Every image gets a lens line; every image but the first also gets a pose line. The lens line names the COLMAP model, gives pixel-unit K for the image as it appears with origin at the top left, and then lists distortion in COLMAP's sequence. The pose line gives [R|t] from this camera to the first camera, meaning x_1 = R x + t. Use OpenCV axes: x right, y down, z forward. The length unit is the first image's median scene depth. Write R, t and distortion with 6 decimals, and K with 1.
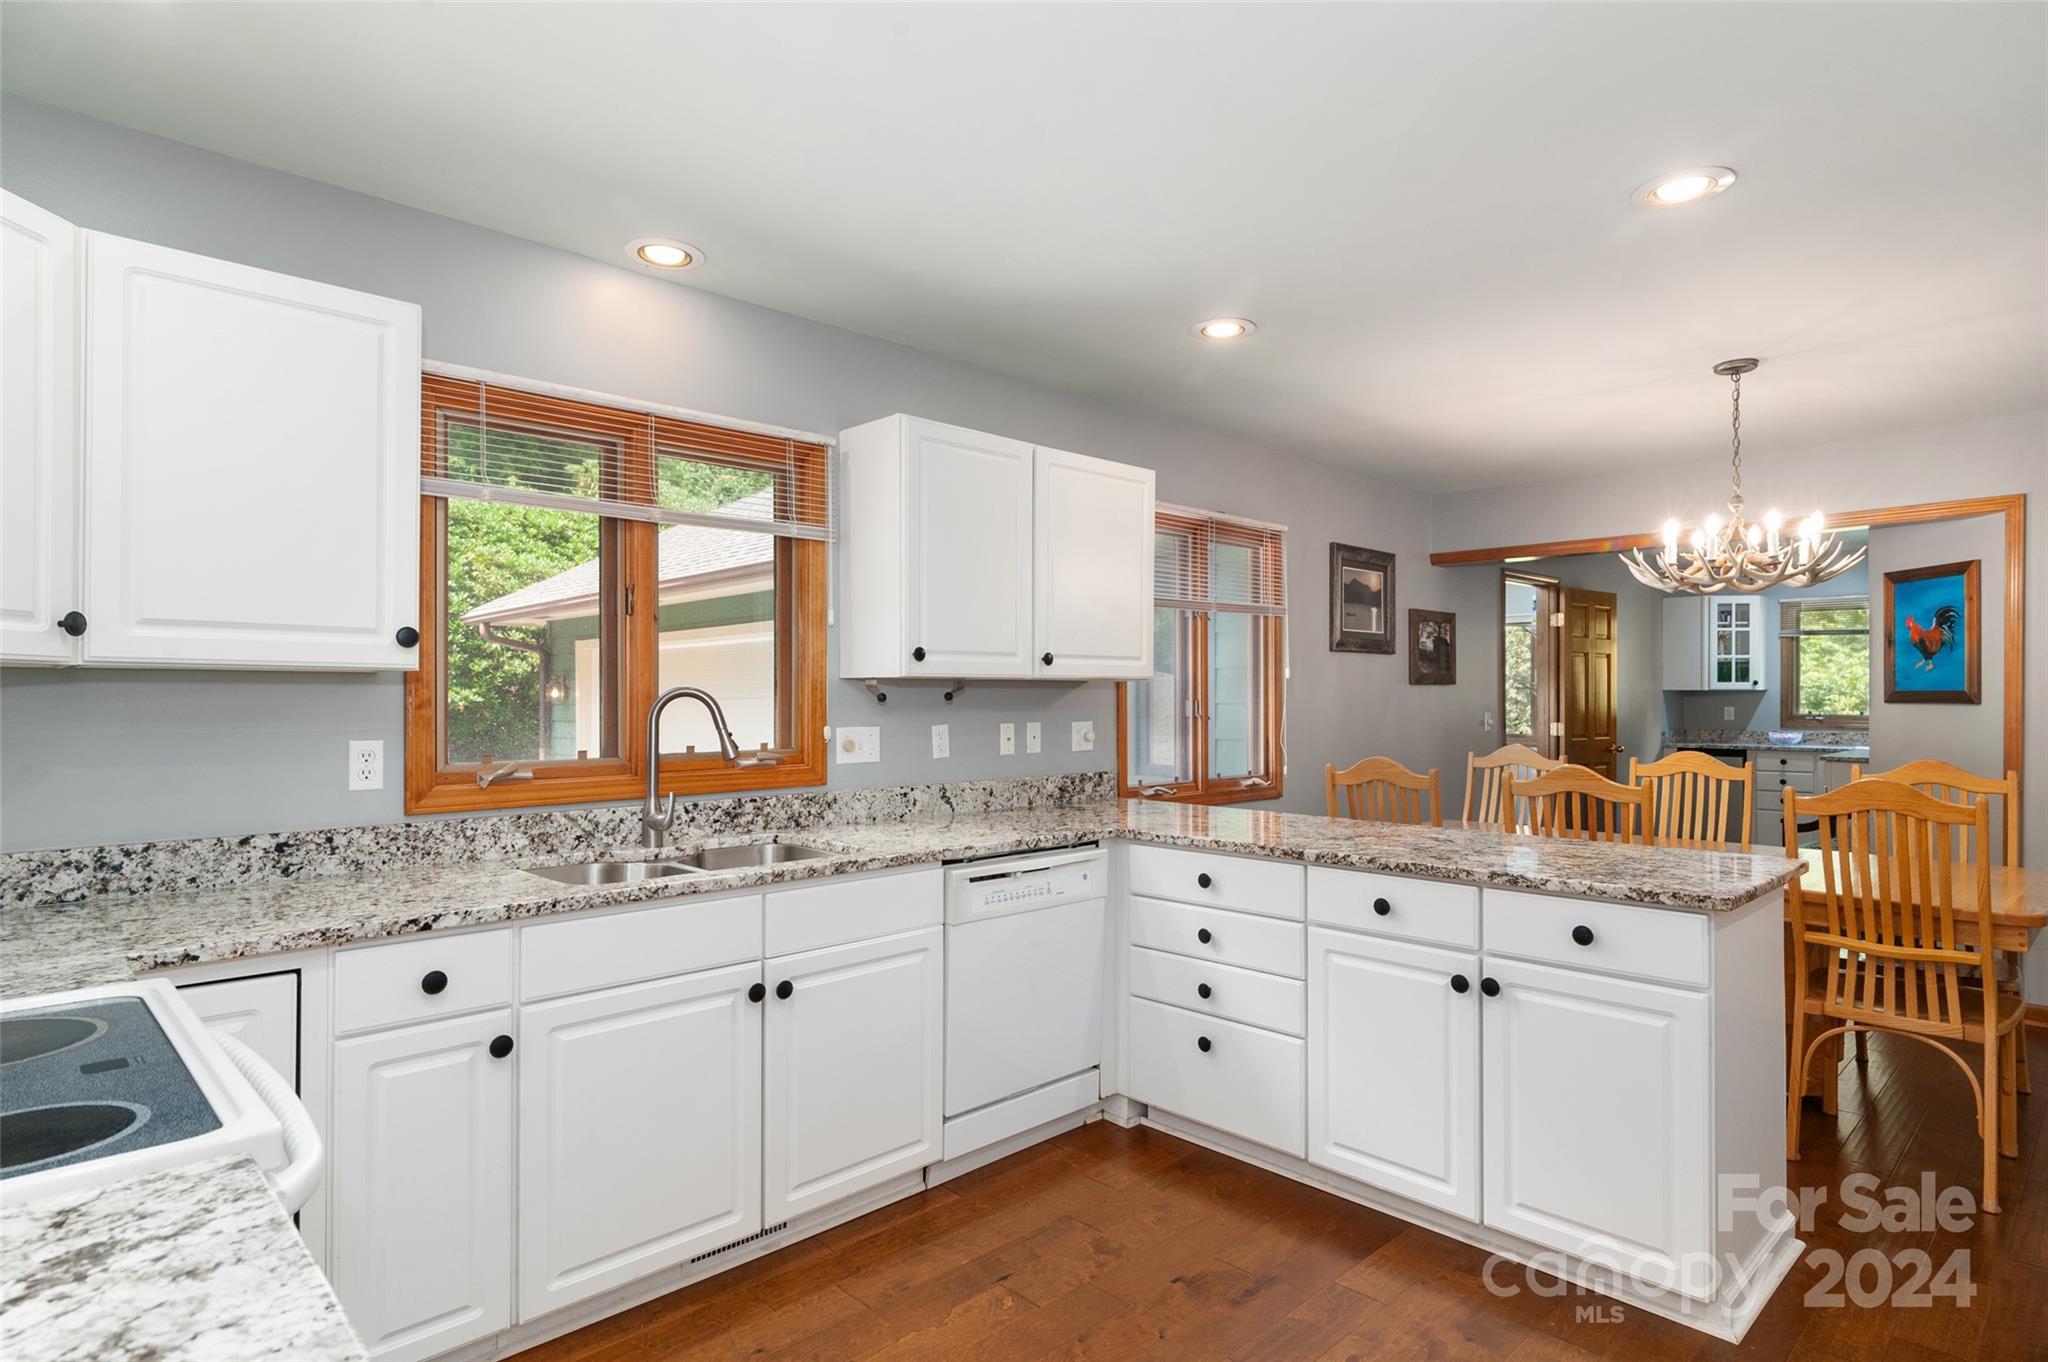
lens RADIAL K [[1109.0, 0, 1019.9], [0, 1109.0, 686.2], [0, 0, 1]] dist [0.007096, 0.000801]
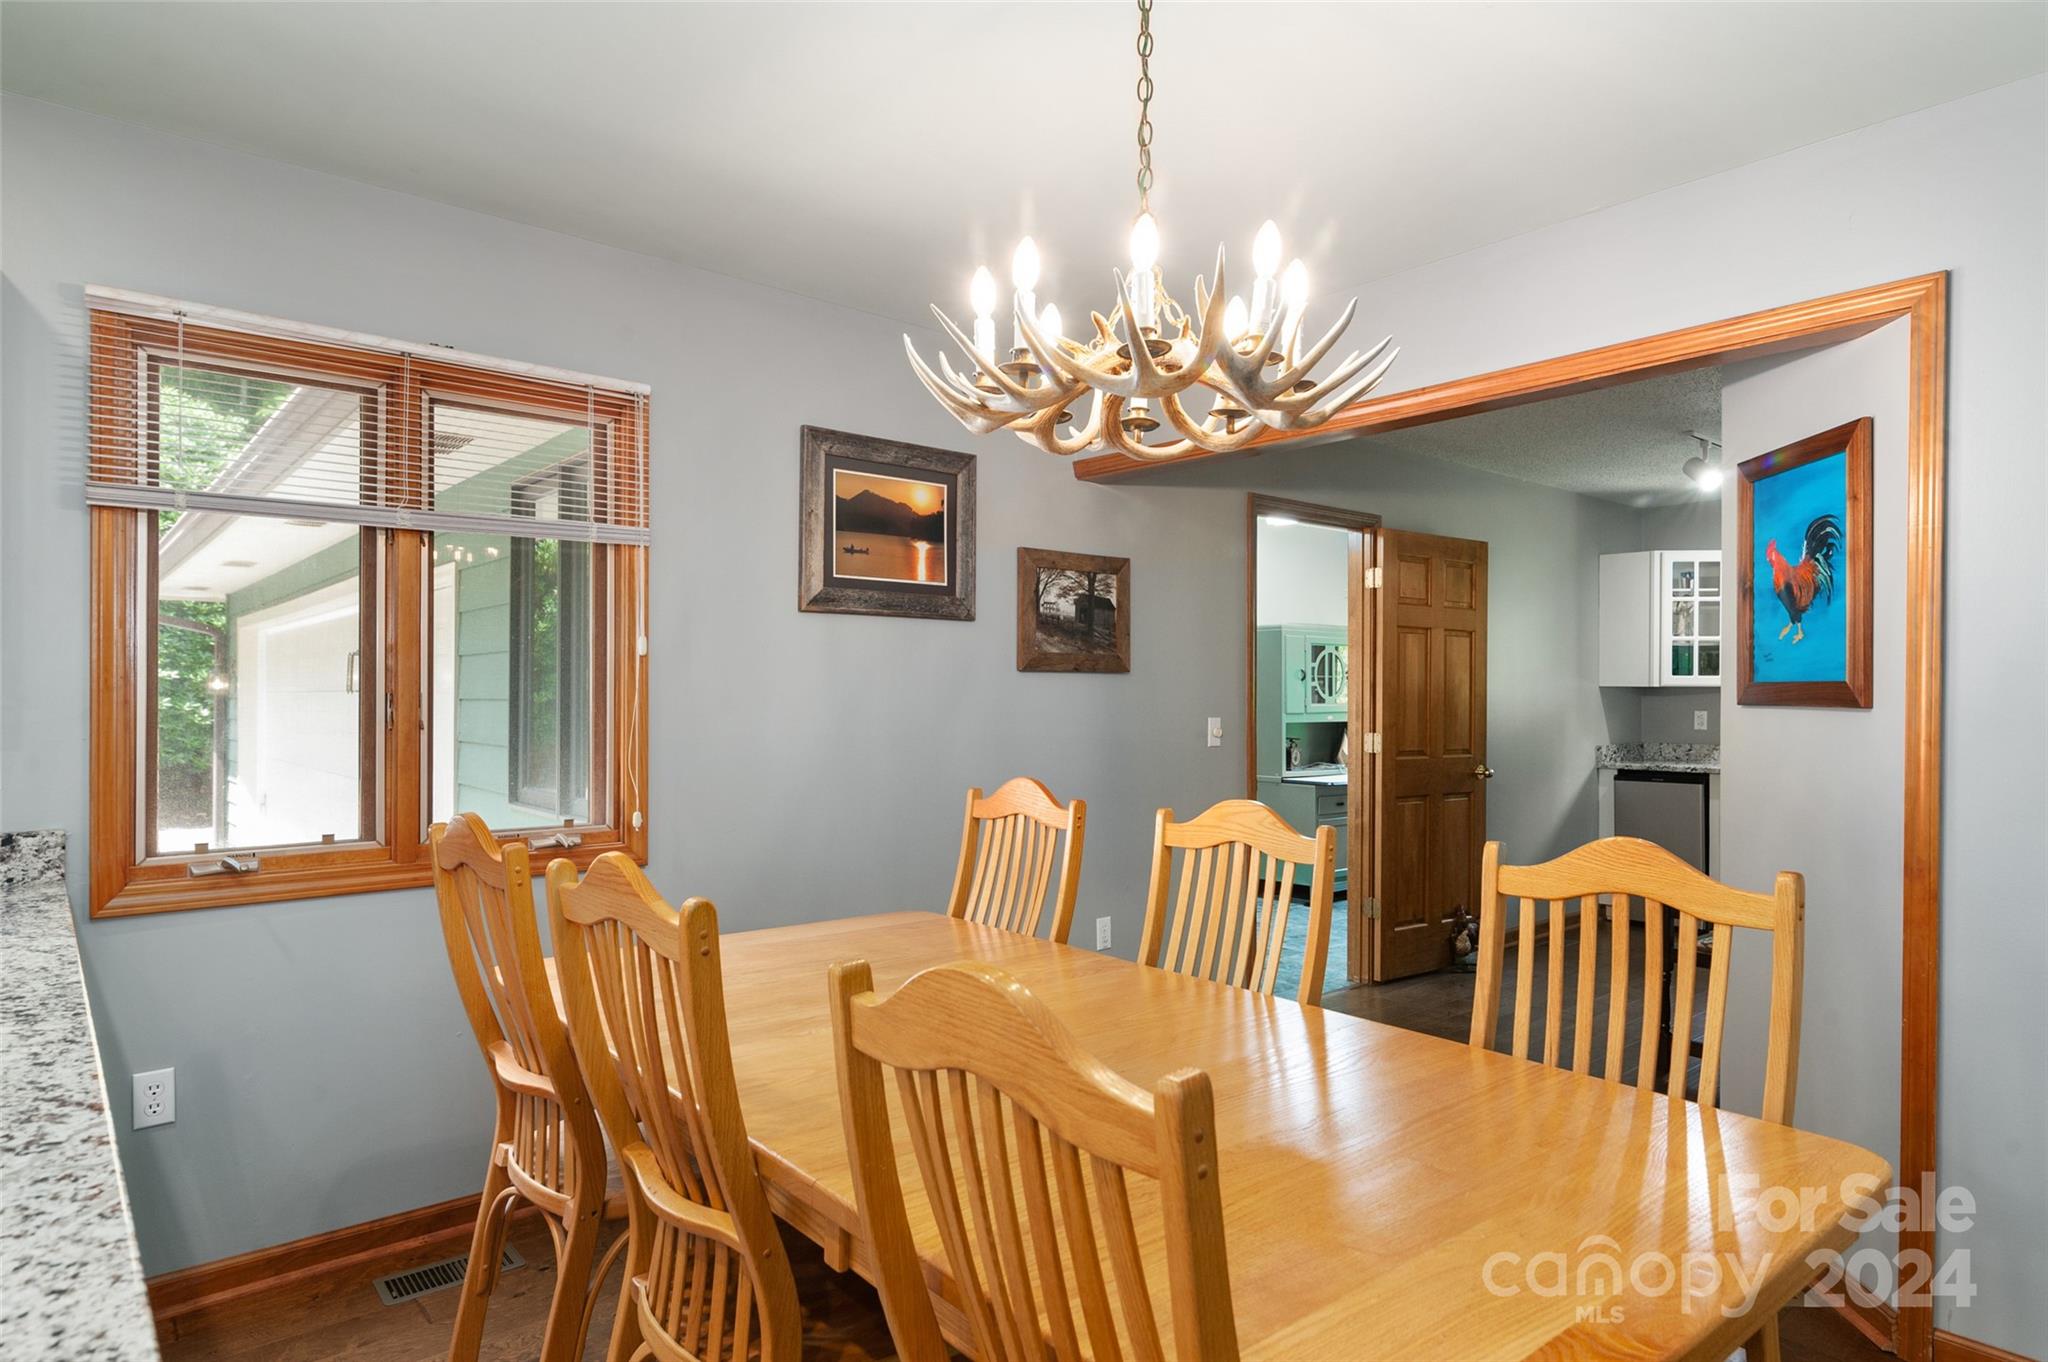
lens RADIAL K [[1195.9, 0, 1028.4], [0, 1195.9, 689.3], [0, 0, 1]] dist [0.000031, 0.000033]
pose [[0.998337, 0.005371, -0.057397, 0.392377], [-0.005116, 0.999976, 0.004601, 0.005332], [0.057420, -0.004299, 0.998341, 0.338942]]
